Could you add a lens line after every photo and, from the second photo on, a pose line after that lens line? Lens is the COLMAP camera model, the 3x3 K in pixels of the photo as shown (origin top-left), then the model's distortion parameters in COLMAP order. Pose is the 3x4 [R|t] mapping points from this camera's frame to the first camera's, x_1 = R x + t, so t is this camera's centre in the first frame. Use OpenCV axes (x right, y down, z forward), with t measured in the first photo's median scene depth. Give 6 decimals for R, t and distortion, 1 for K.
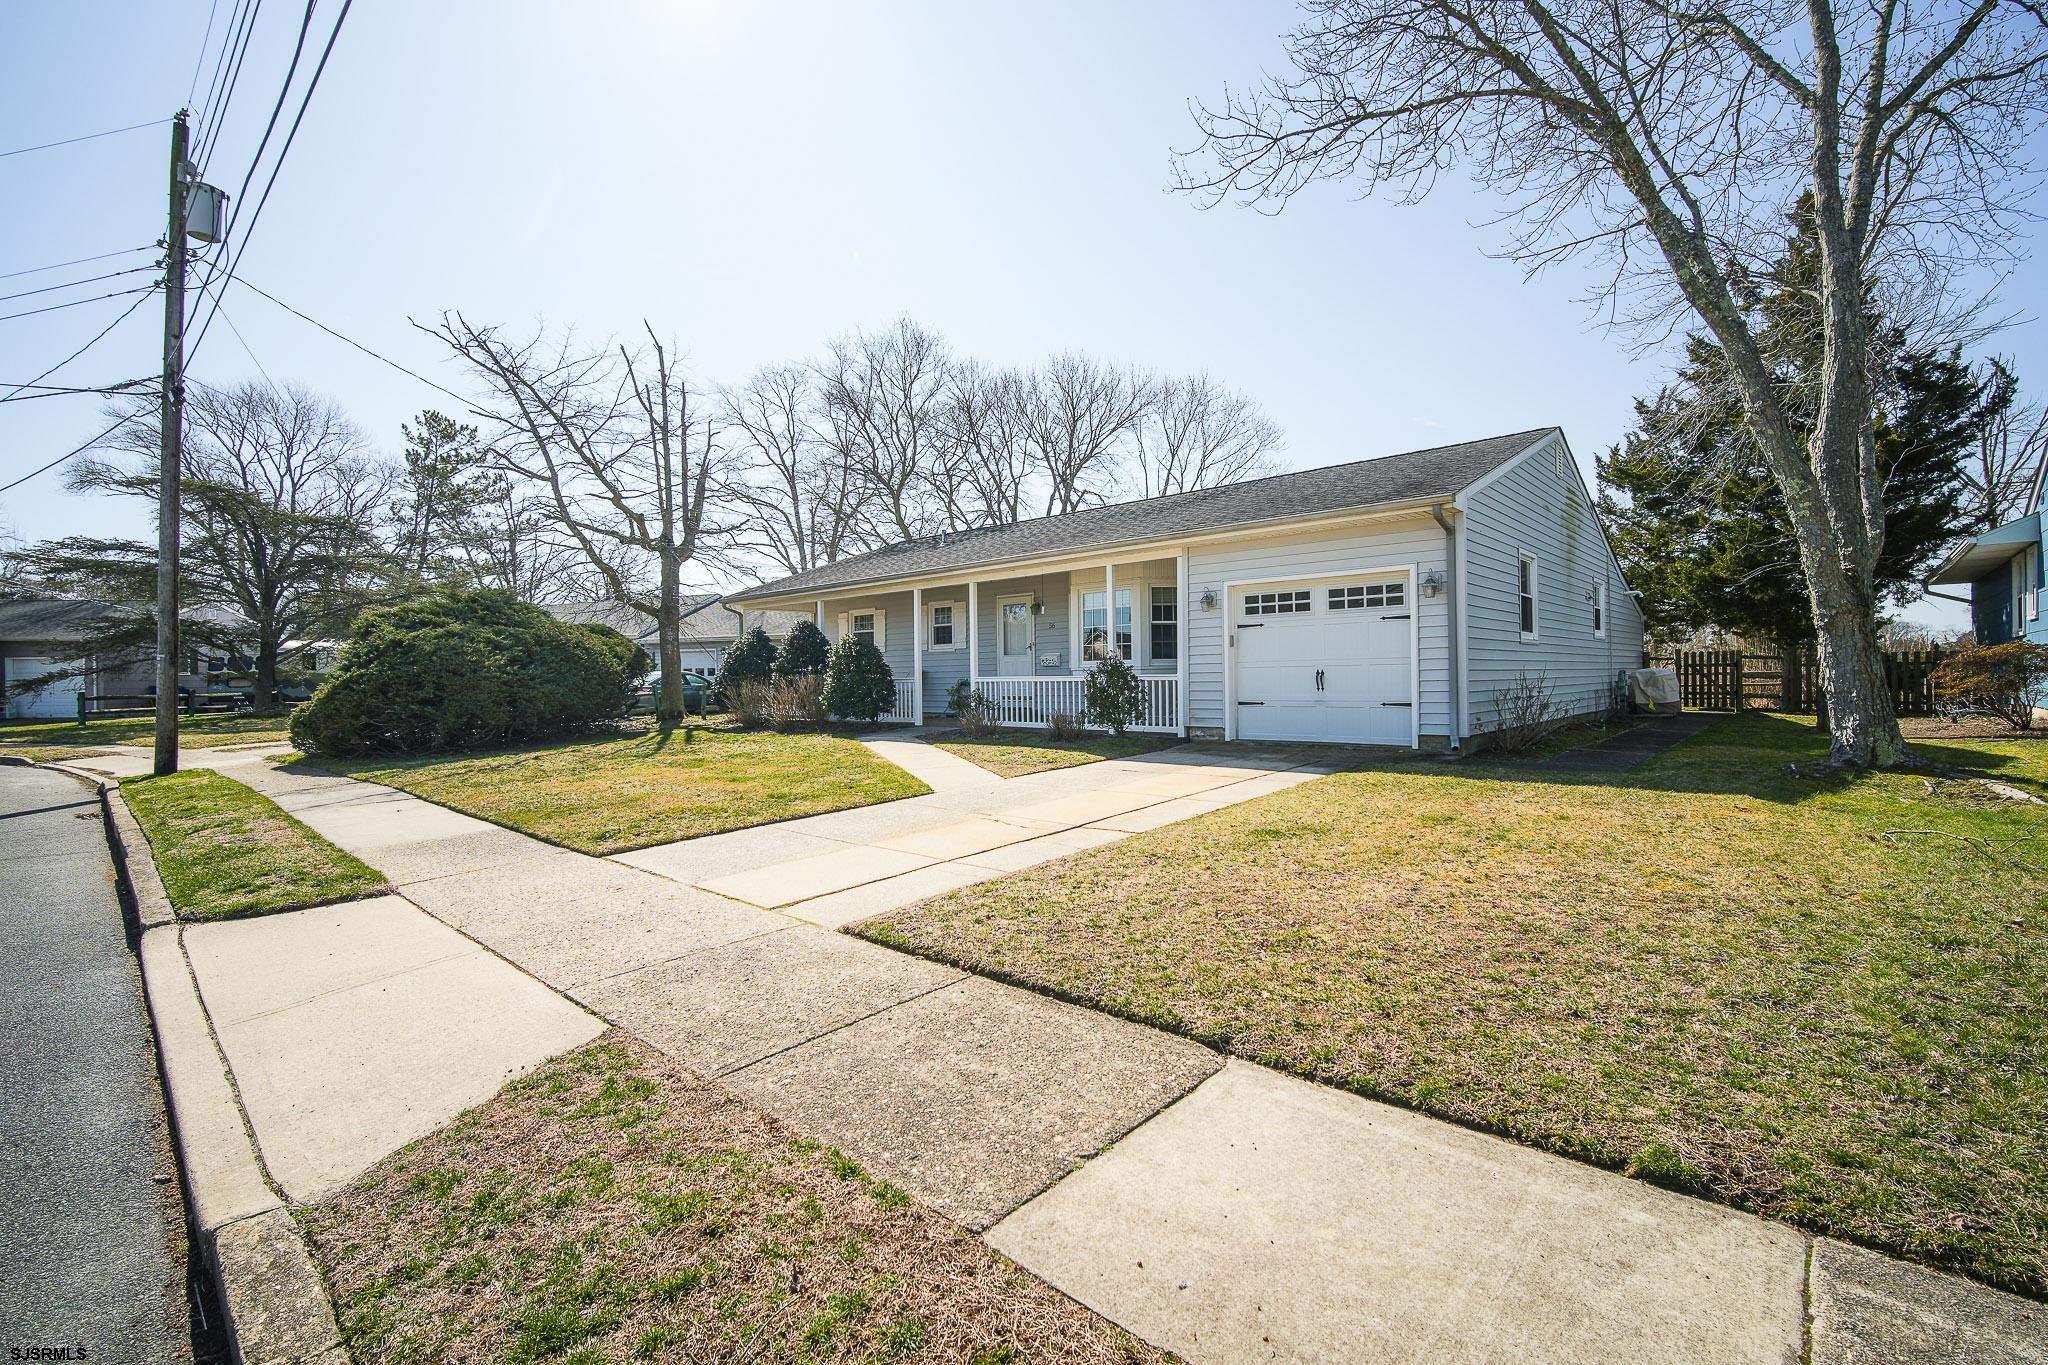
lens RADIAL K [[861.6, 0, 1005.7], [0, 861.6, 677.3], [0, 0, 1]] dist [-0.001843, -0.000057]
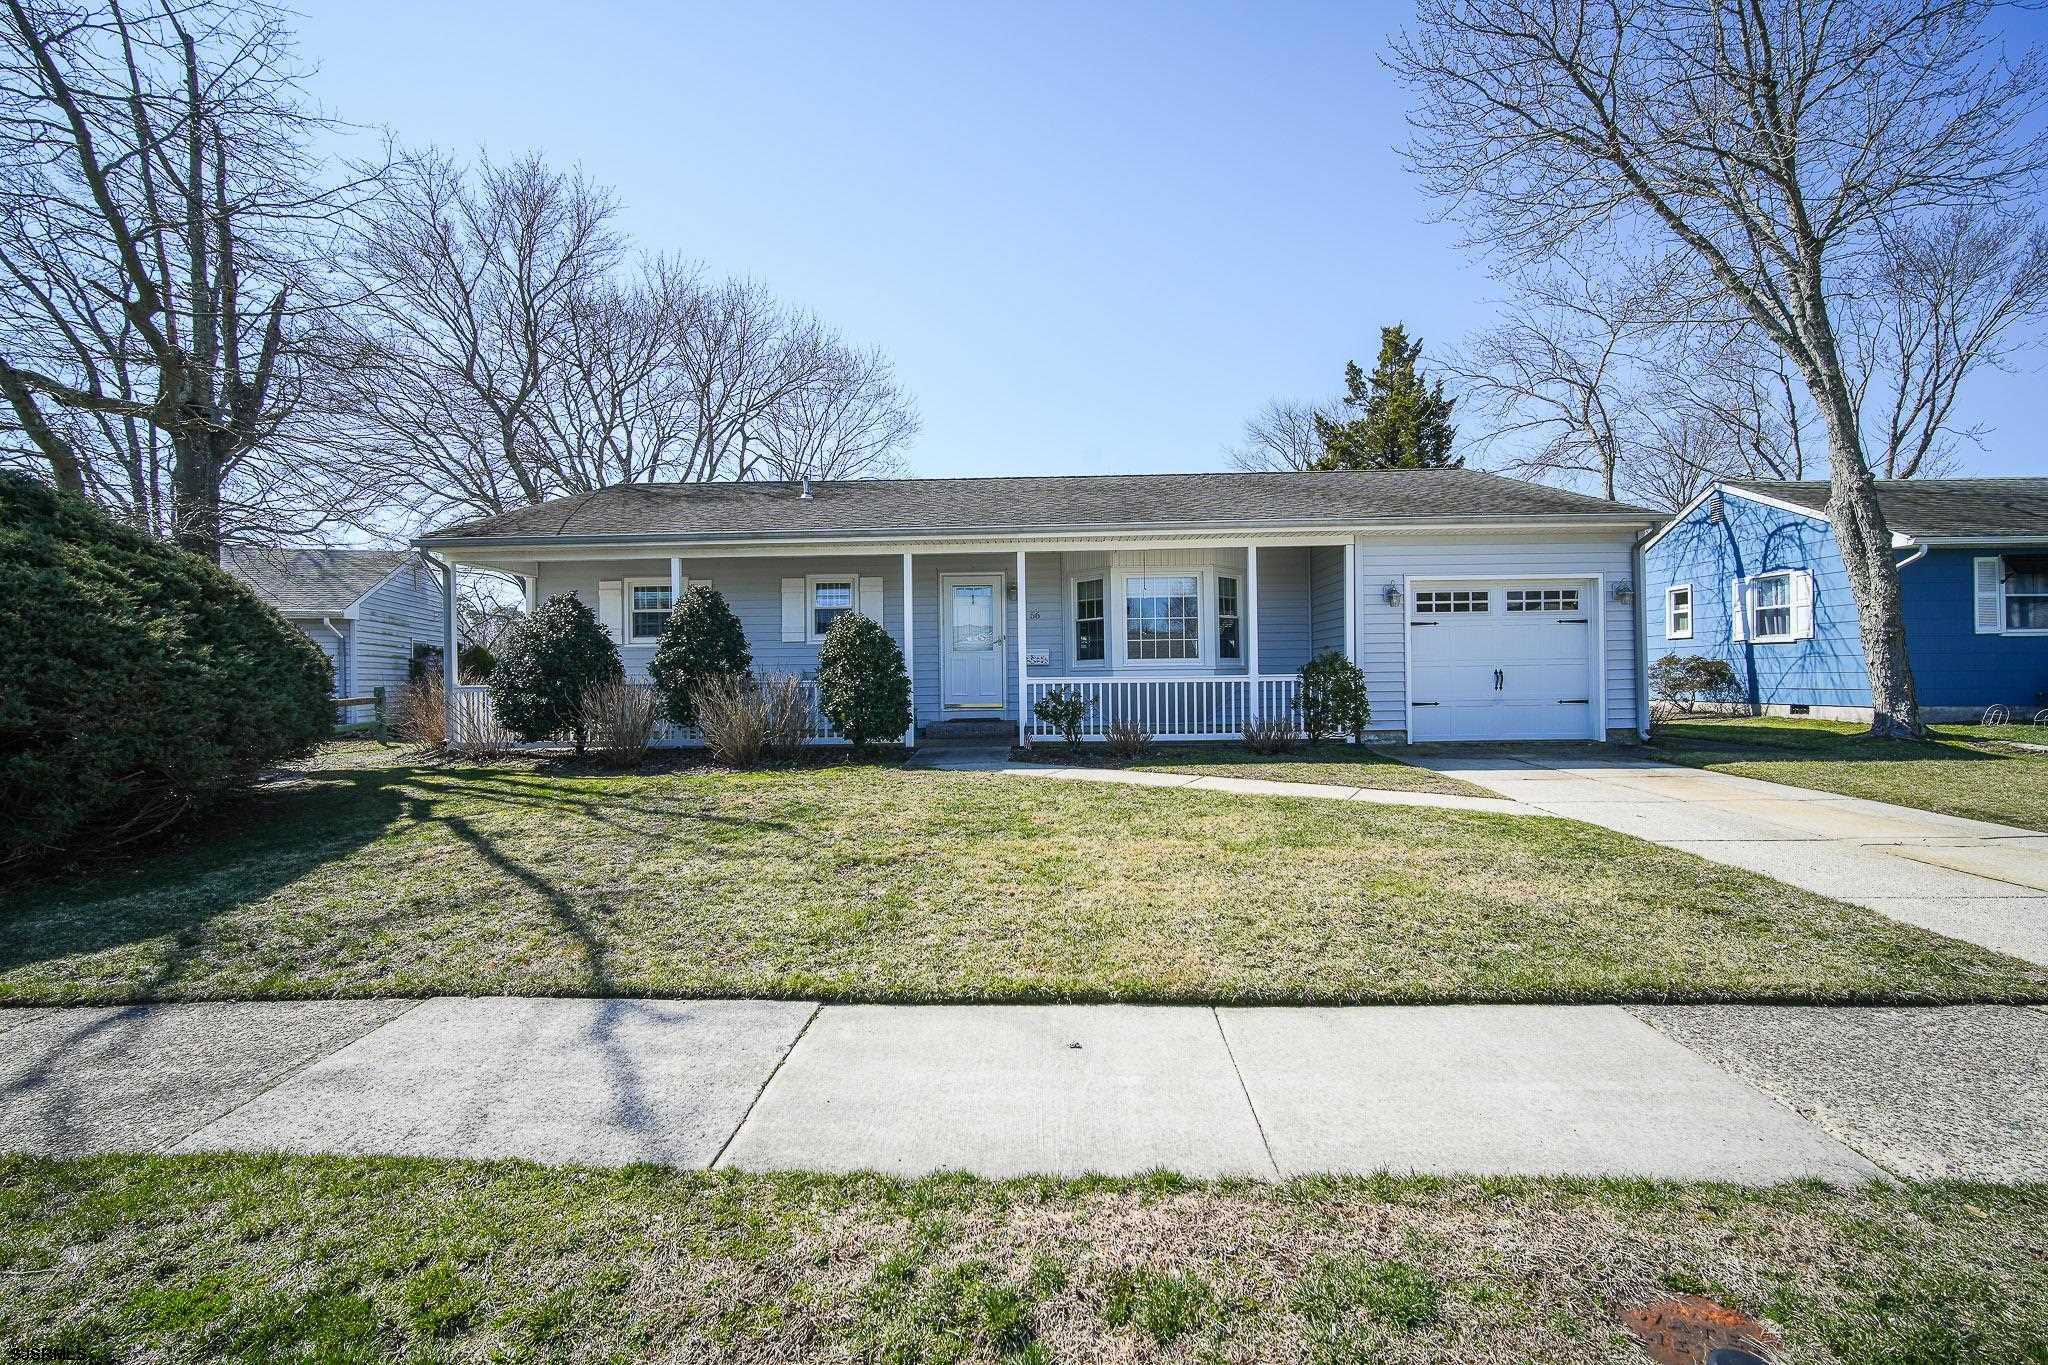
lens RADIAL K [[861.6, 0, 1023.1], [0, 861.6, 680.6], [0, 0, 1]] dist [-0.001843, -0.000057]
pose [[0.760836, 0.003430, 0.648935, -0.692902], [0.002047, 0.999968, -0.007685, 0.010498], [-0.648941, 0.007176, 0.760805, 0.565003]]
